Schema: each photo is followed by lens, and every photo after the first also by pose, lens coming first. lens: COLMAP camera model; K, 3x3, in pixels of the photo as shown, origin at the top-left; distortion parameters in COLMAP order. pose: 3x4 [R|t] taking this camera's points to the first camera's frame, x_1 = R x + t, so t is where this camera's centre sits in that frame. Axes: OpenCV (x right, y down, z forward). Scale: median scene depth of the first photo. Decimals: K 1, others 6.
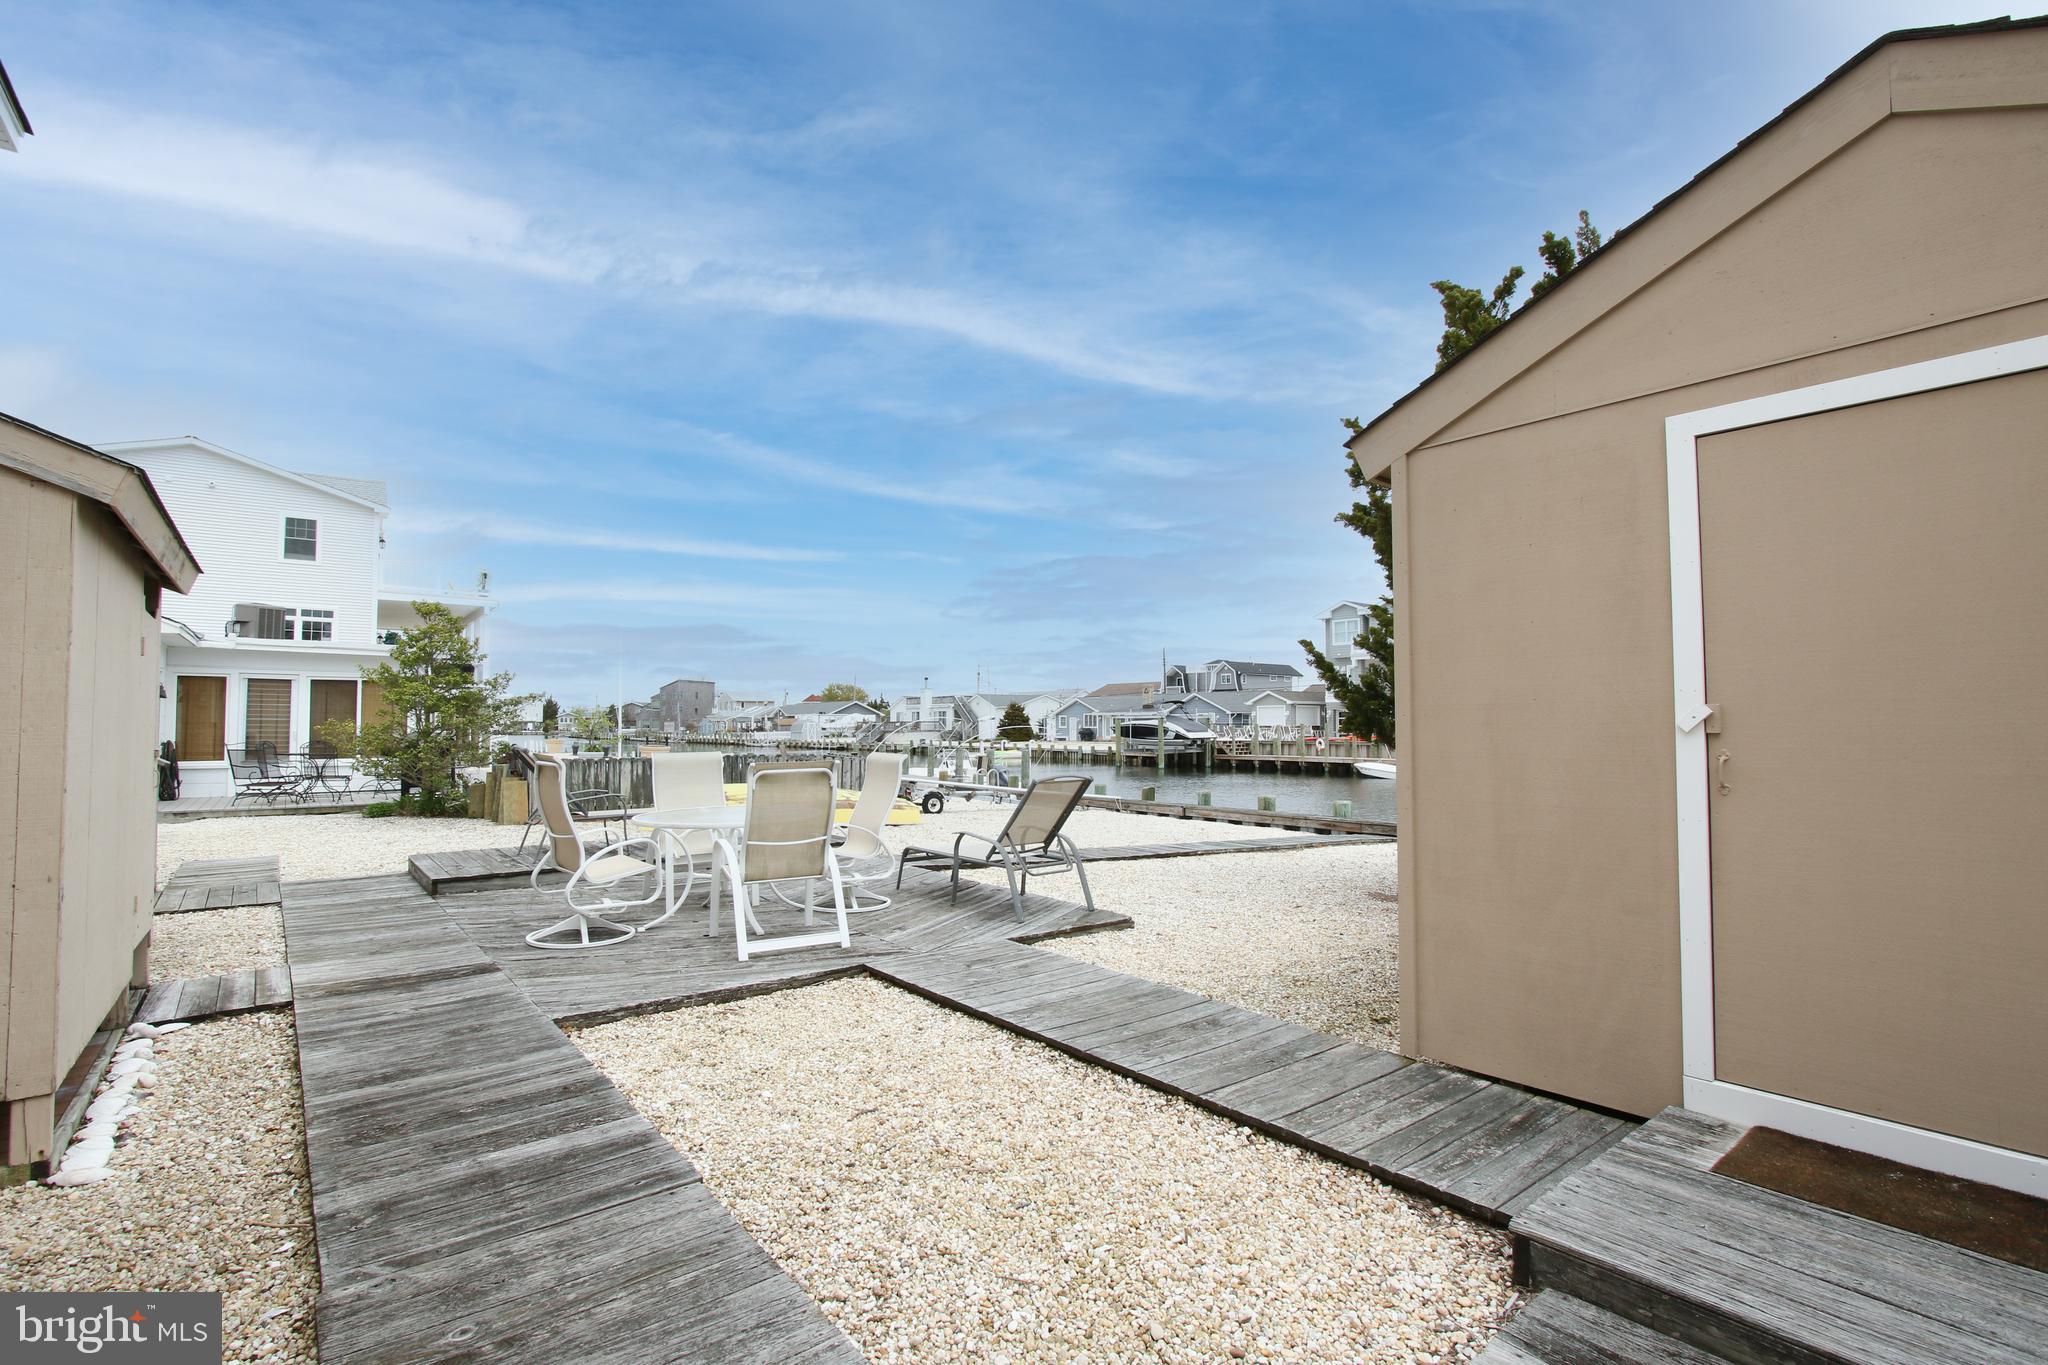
lens RADIAL K [[960.0, 0, 1012.8], [0, 960.0, 688.5], [0, 0, 1]] dist [-0.016272, 0.001478]
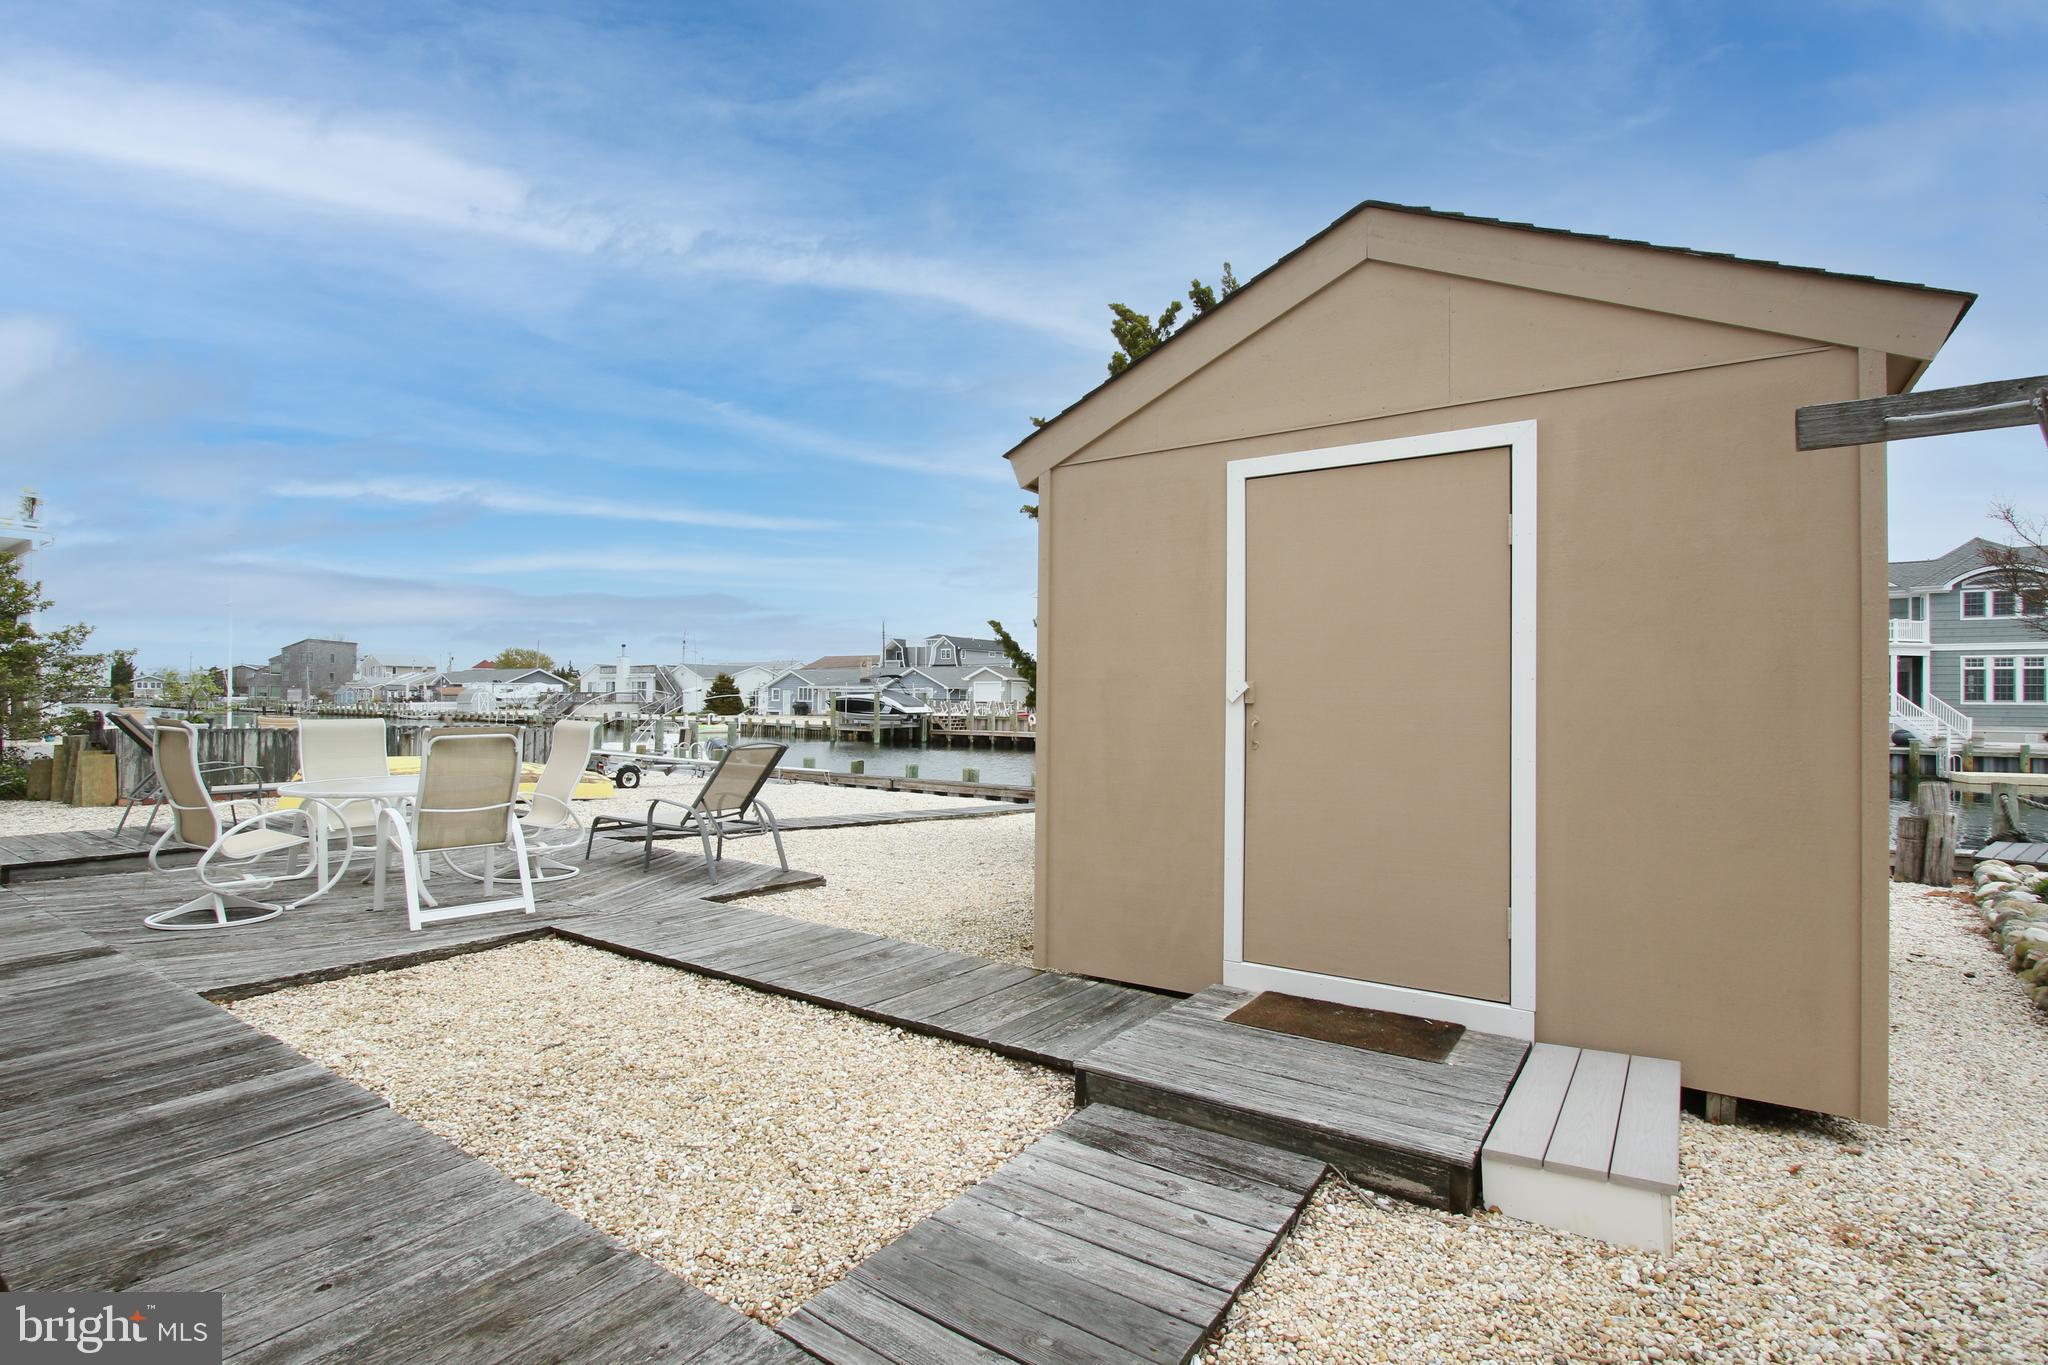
lens RADIAL K [[1012.2, 0, 1024.0], [0, 1012.2, 682.5], [0, 0, 1]] dist [-0.017225, 0.001836]
pose [[0.958772, 0.017226, 0.283654, 0.017174], [-0.022861, 0.999601, 0.016568, 0.001175], [-0.283255, -0.022370, 0.958784, -0.147537]]
